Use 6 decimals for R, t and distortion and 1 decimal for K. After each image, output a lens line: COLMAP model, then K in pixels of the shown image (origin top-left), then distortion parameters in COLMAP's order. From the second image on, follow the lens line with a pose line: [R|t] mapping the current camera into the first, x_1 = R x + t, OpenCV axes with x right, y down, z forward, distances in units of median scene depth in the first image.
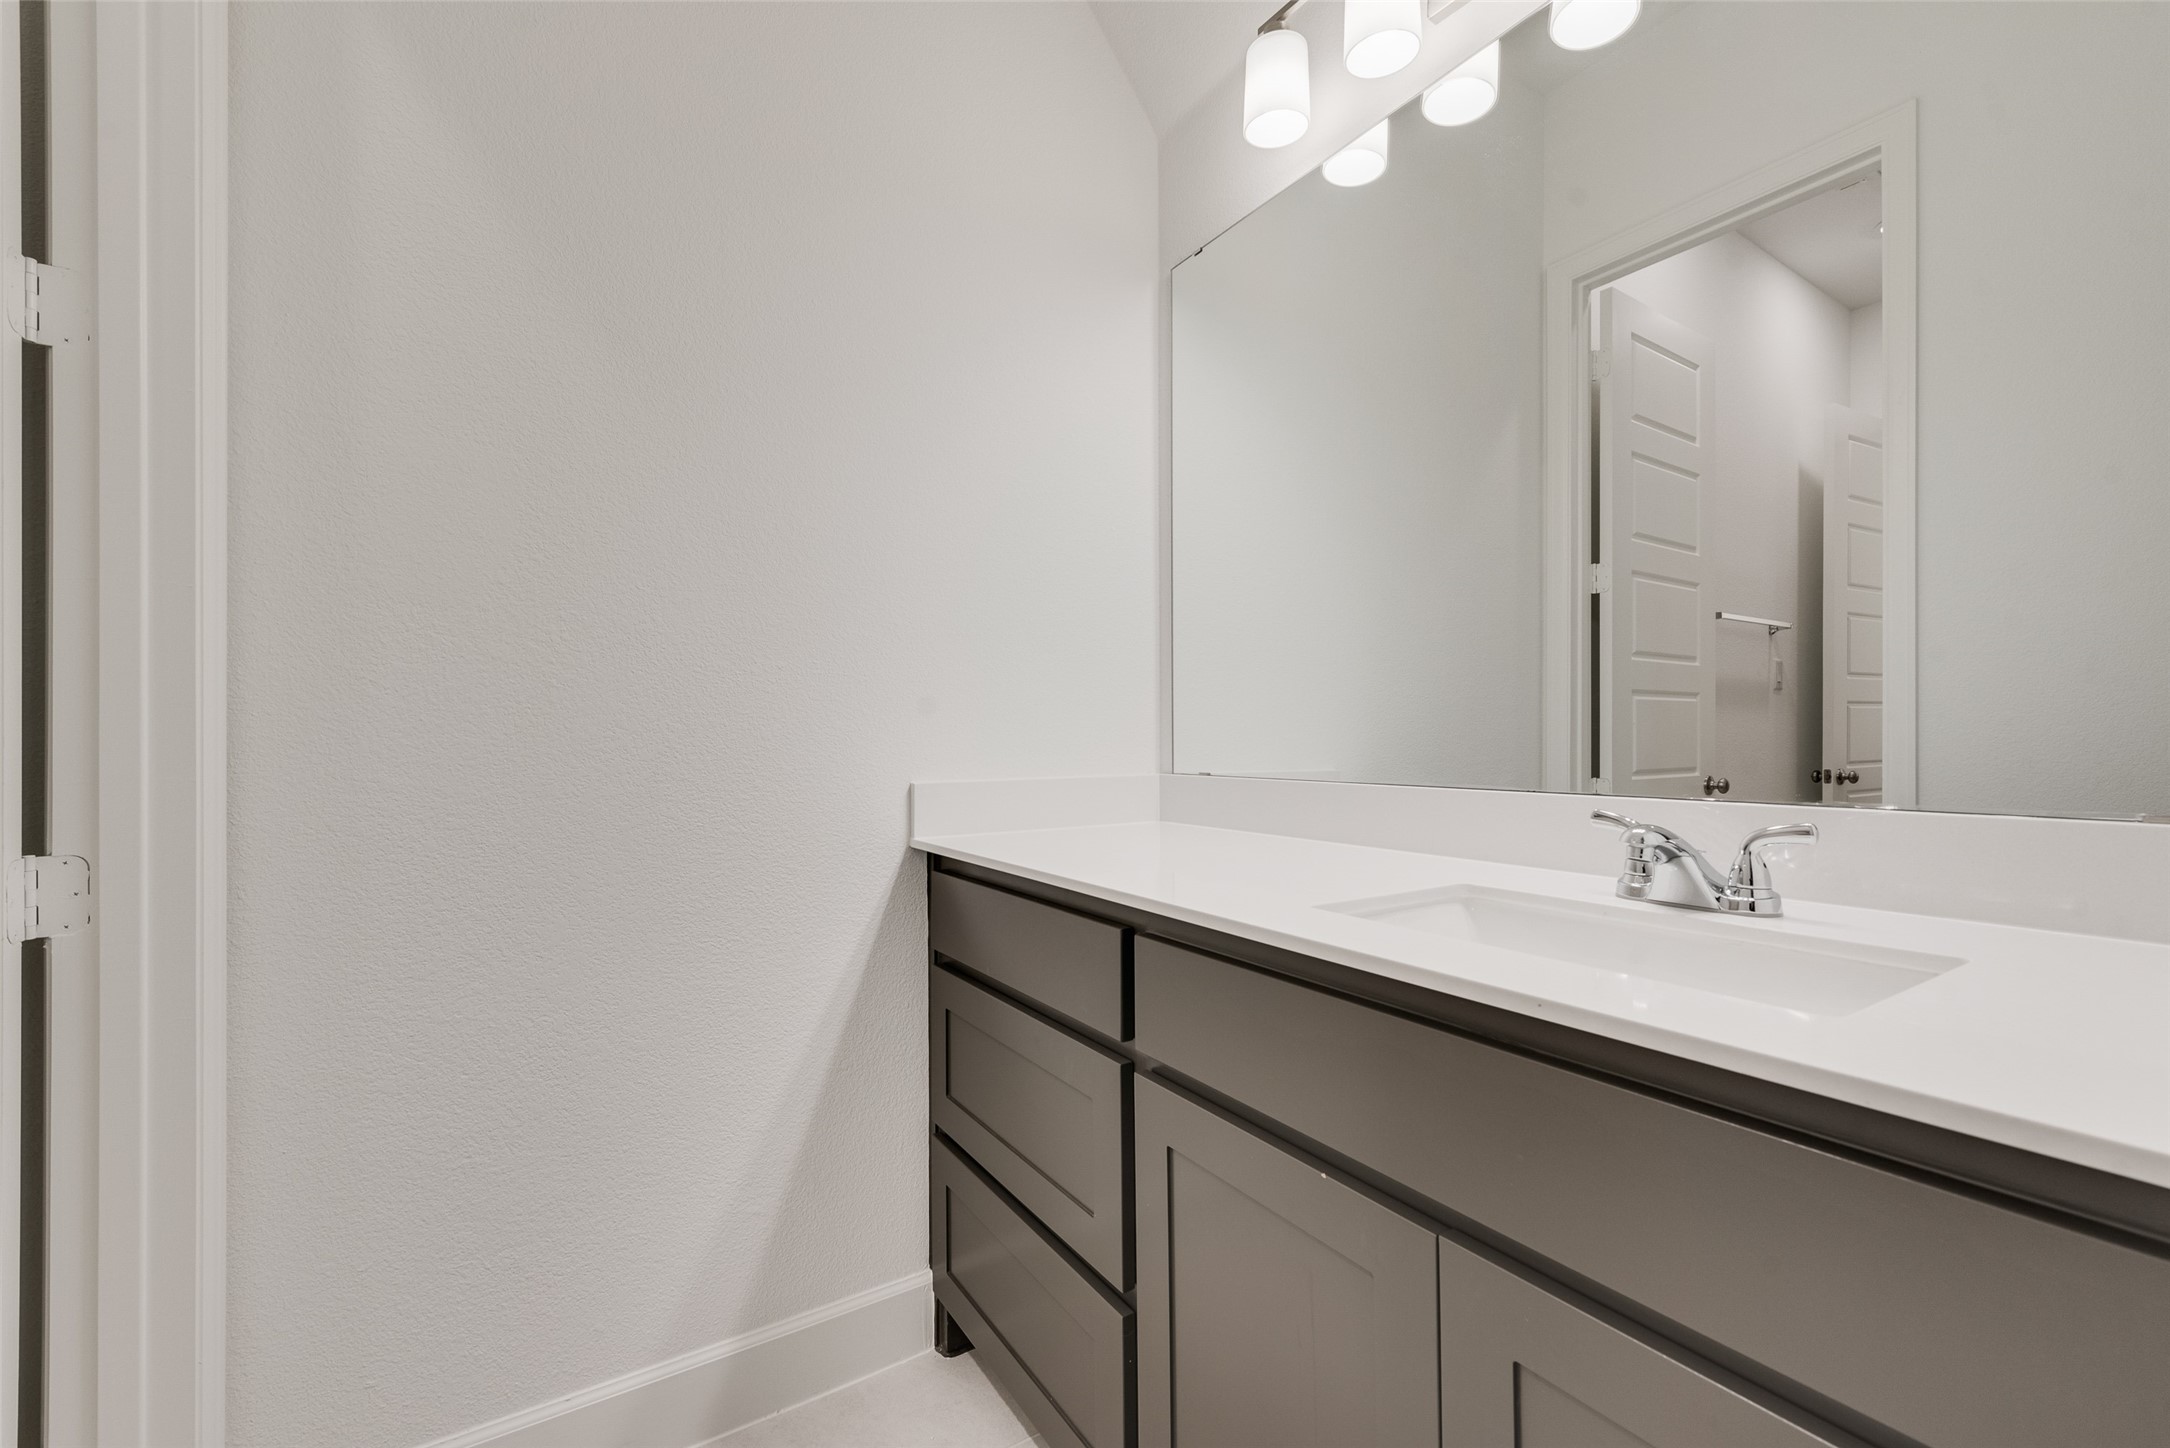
lens RADIAL K [[890.1, 0, 1096.0], [0, 890.1, 738.7], [0, 0, 1]] dist [0.003056, 0.000057]
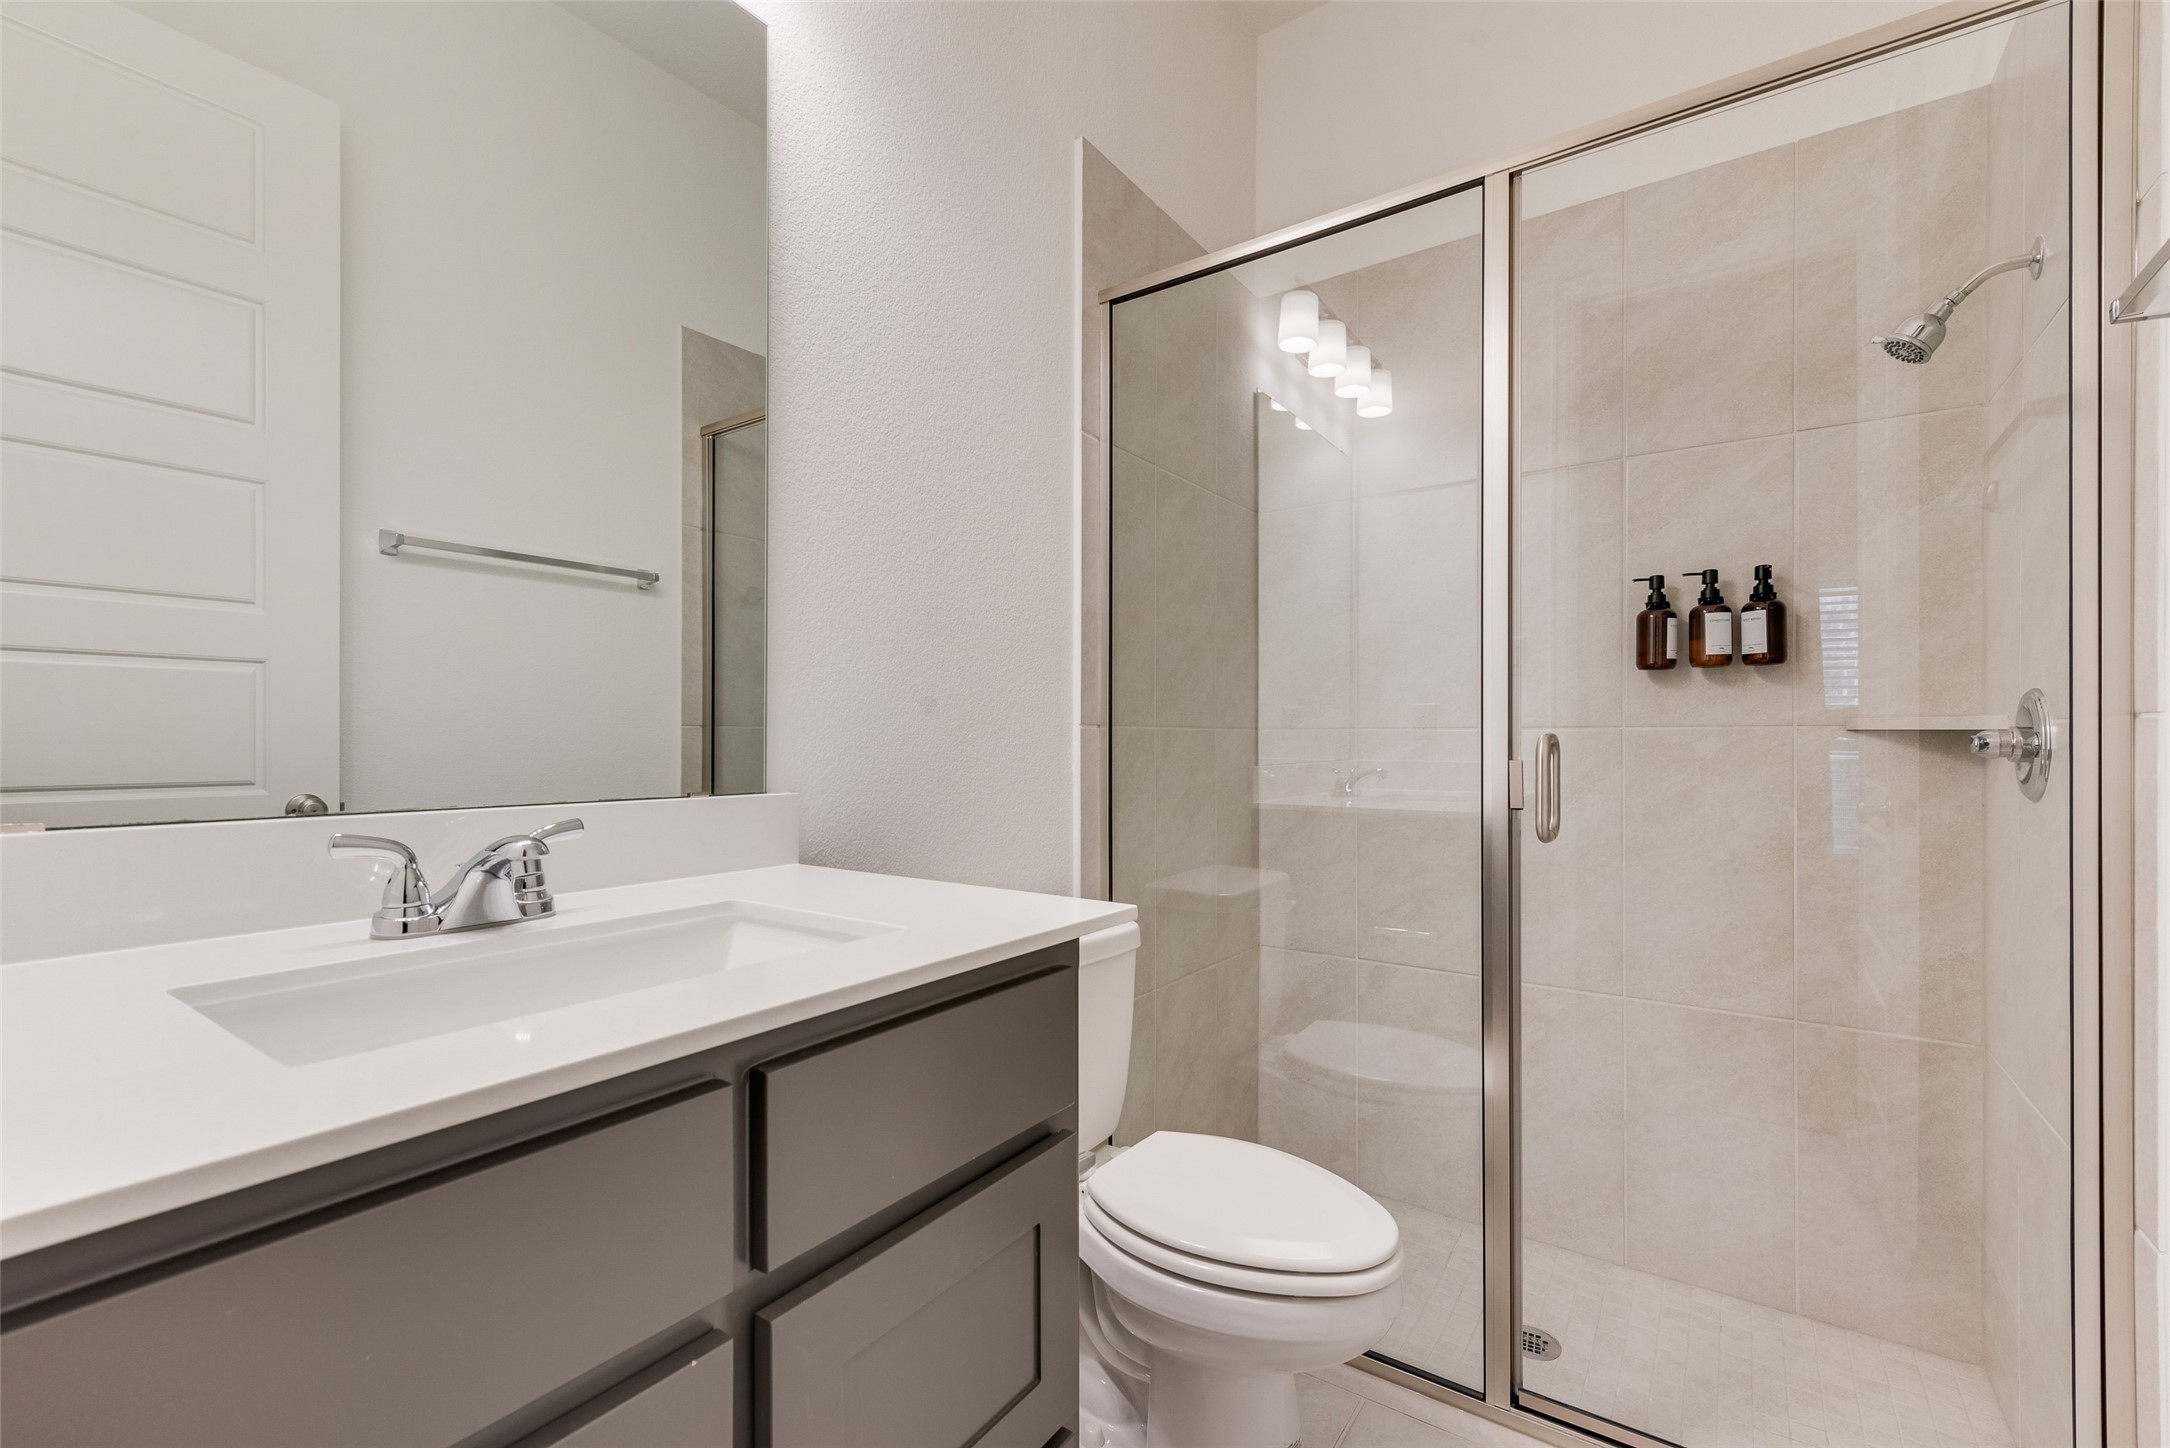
lens RADIAL K [[890.1, 0, 1096.0], [0, 890.1, 738.7], [0, 0, 1]] dist [0.003056, 0.000057]
pose [[-0.364525, 0.009012, 0.931150, -0.568280], [0.002476, 0.999959, -0.008708, 0.003394], [-0.931190, -0.000869, -0.364532, 0.981342]]
